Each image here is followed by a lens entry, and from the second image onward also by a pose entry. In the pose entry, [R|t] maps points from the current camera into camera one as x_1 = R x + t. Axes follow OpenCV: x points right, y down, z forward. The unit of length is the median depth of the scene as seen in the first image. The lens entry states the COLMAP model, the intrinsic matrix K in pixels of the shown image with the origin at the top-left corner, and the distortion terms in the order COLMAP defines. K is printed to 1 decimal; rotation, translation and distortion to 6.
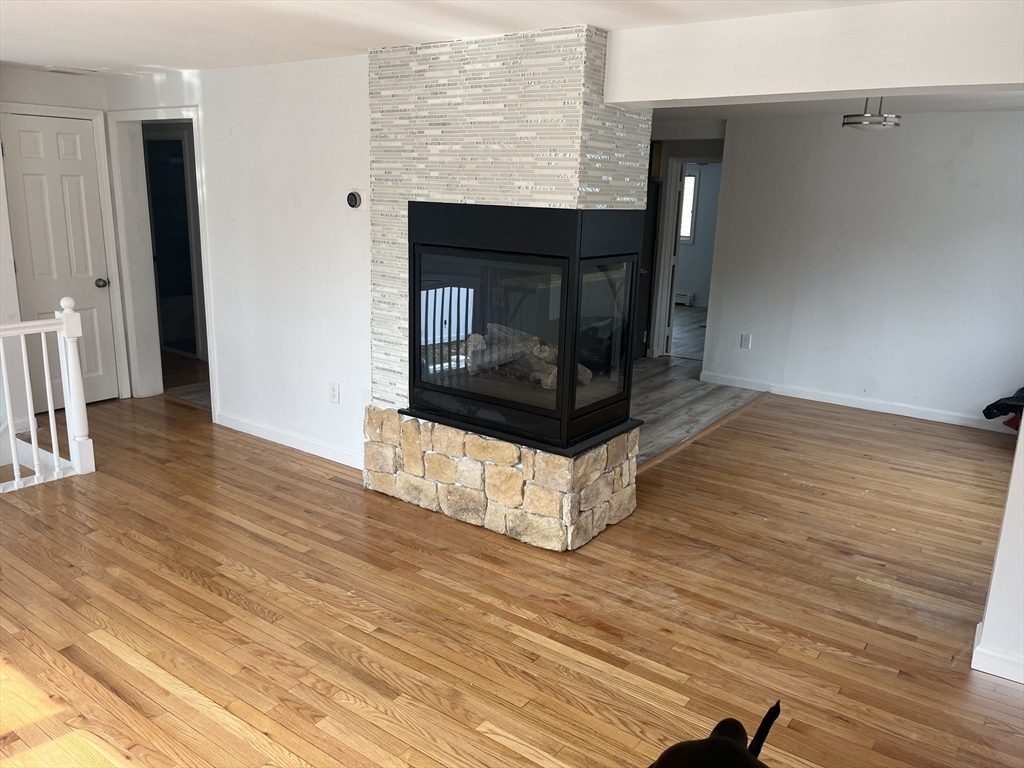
lens RADIAL K [[781.3, 0, 512.5], [0, 781.3, 386.5], [0, 0, 1]] dist [0.044724, -0.045141]
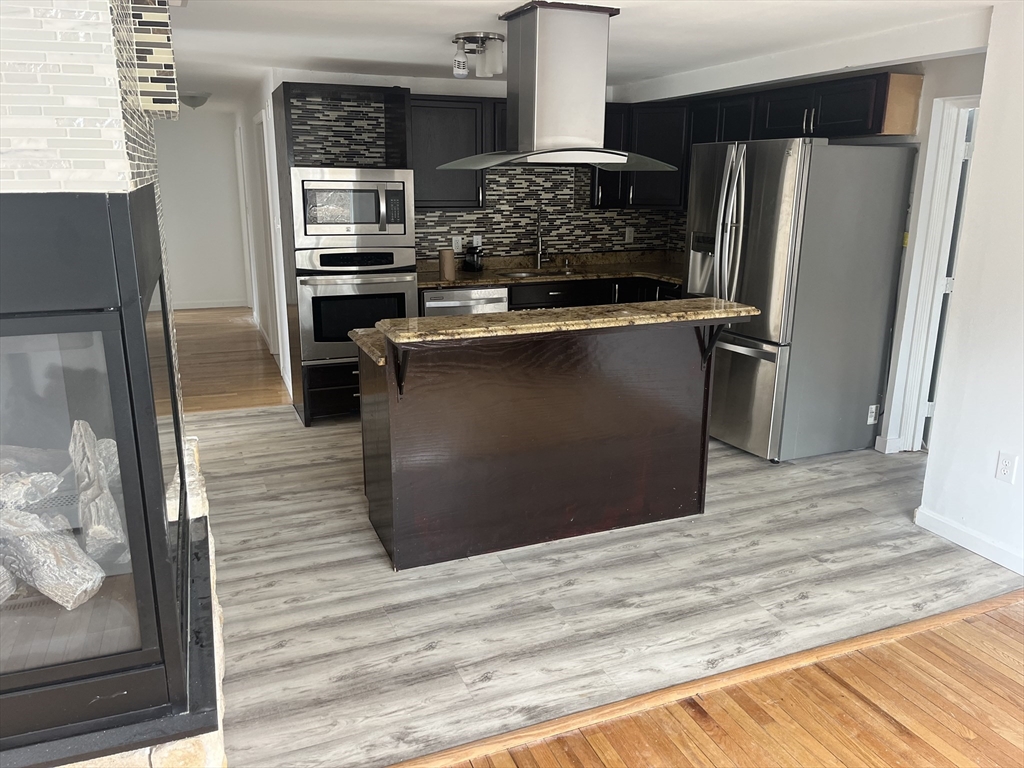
lens RADIAL K [[781.3, 0, 510.4], [0, 781.3, 379.6], [0, 0, 1]] dist [0.044724, -0.045141]
pose [[0.845904, 0.108785, -0.522124, 0.306282], [-0.107867, 0.993642, 0.032269, -0.100086], [0.522314, 0.029023, 0.852259, 0.460389]]
